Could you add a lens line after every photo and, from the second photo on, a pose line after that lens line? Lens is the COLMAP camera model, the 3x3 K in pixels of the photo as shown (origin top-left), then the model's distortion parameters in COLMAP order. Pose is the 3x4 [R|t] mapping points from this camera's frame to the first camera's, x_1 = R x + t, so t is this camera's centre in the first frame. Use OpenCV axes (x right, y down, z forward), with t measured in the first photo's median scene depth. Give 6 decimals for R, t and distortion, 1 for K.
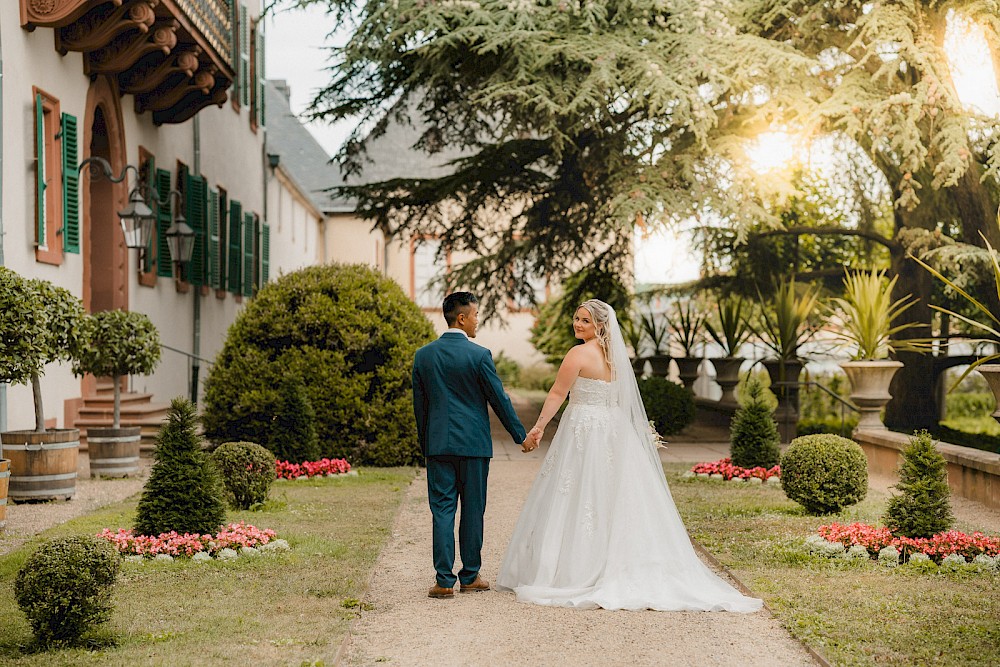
lens RADIAL K [[2339.2, 0, 416.5], [0, 2339.2, 360.3], [0, 0, 1]] dist [0.745246, -0.581548]
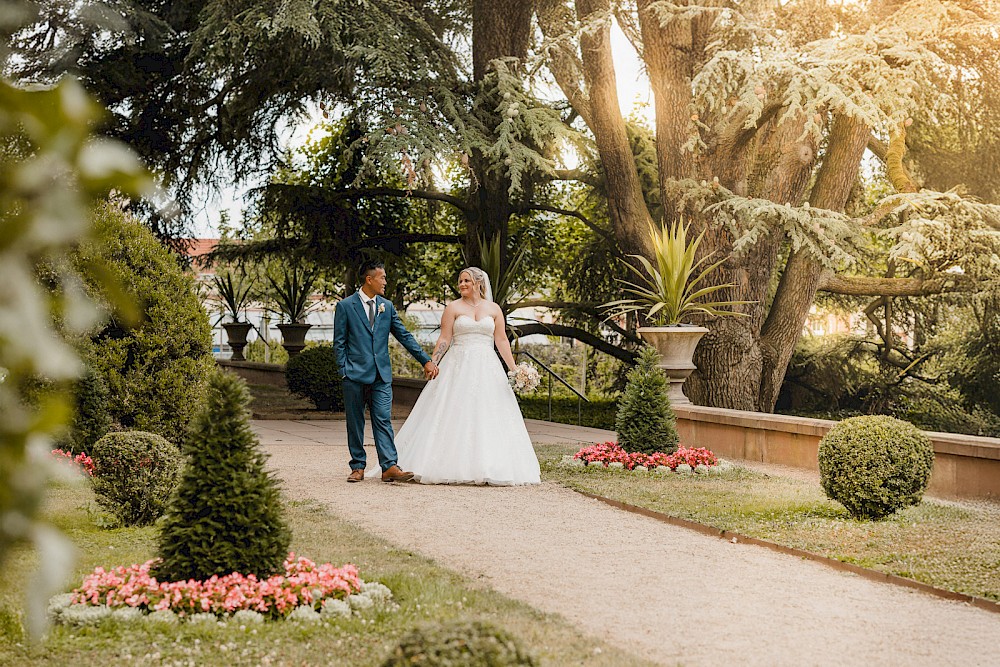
lens RADIAL K [[2339.2, 0, 416.5], [0, 2339.2, 360.3], [0, 0, 1]] dist [0.745246, -0.581548]
pose [[0.969498, -0.000042, 0.245099, -0.137781], [-0.003004, 0.999923, 0.012057, 0.003156], [-0.245080, -0.012426, 0.969423, 0.224173]]
